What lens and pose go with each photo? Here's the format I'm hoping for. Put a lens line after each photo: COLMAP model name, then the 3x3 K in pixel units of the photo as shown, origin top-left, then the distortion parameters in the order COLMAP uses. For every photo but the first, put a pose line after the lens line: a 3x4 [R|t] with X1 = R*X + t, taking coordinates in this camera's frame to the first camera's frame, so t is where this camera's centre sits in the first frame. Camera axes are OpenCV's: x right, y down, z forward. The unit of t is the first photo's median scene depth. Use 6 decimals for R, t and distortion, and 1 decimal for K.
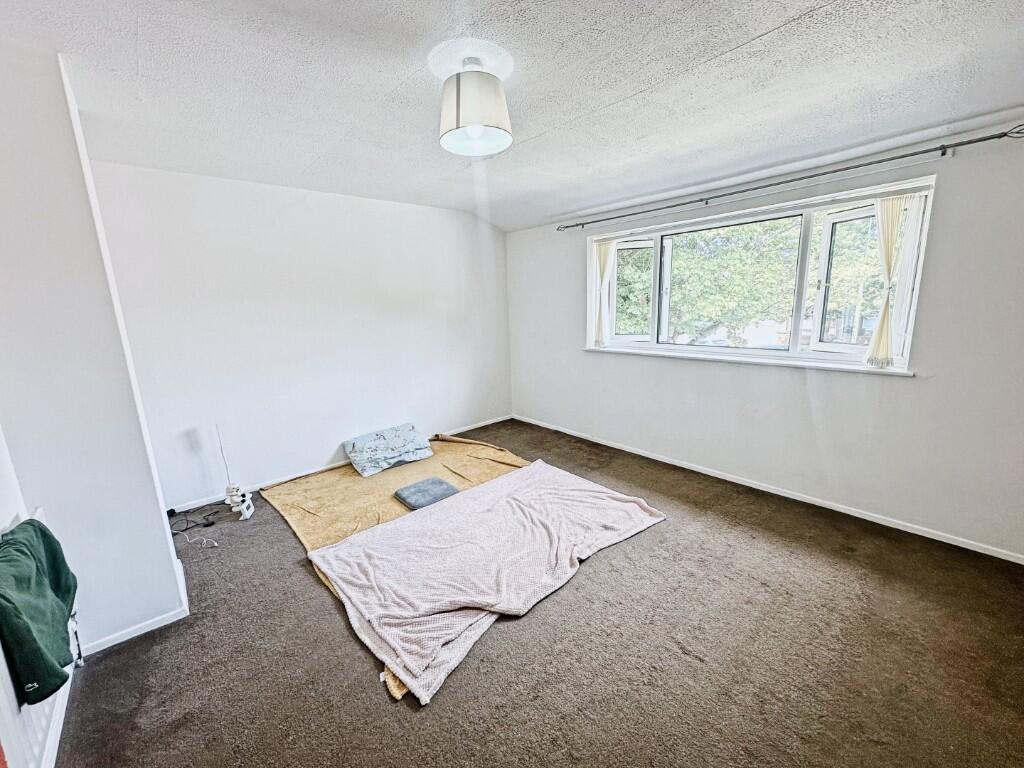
lens RADIAL K [[407.4, 0, 512.0], [0, 407.4, 384.0], [0, 0, 1]] dist [0.000798, -0.000083]
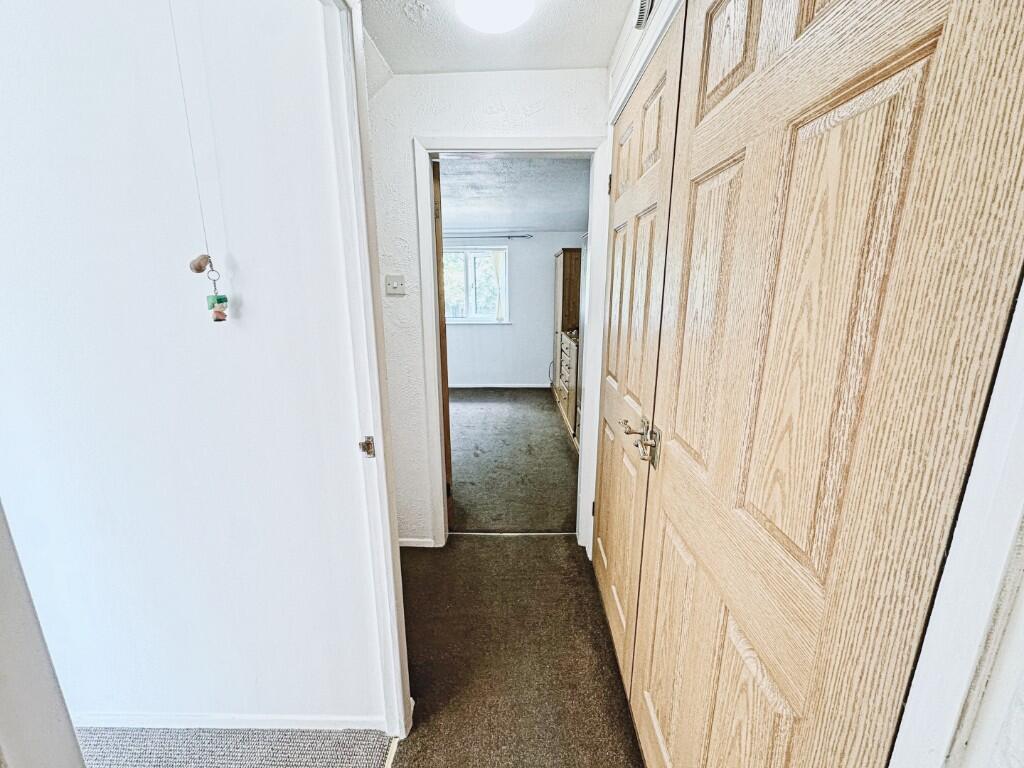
lens RADIAL K [[407.4, 0, 512.0], [0, 407.4, 384.0], [0, 0, 1]] dist [0.000798, -0.000083]
pose [[0.674470, -0.134520, 0.725944, -0.867896], [0.125019, 0.989871, 0.067273, 0.177255], [-0.727640, 0.045383, 0.684456, -0.694592]]
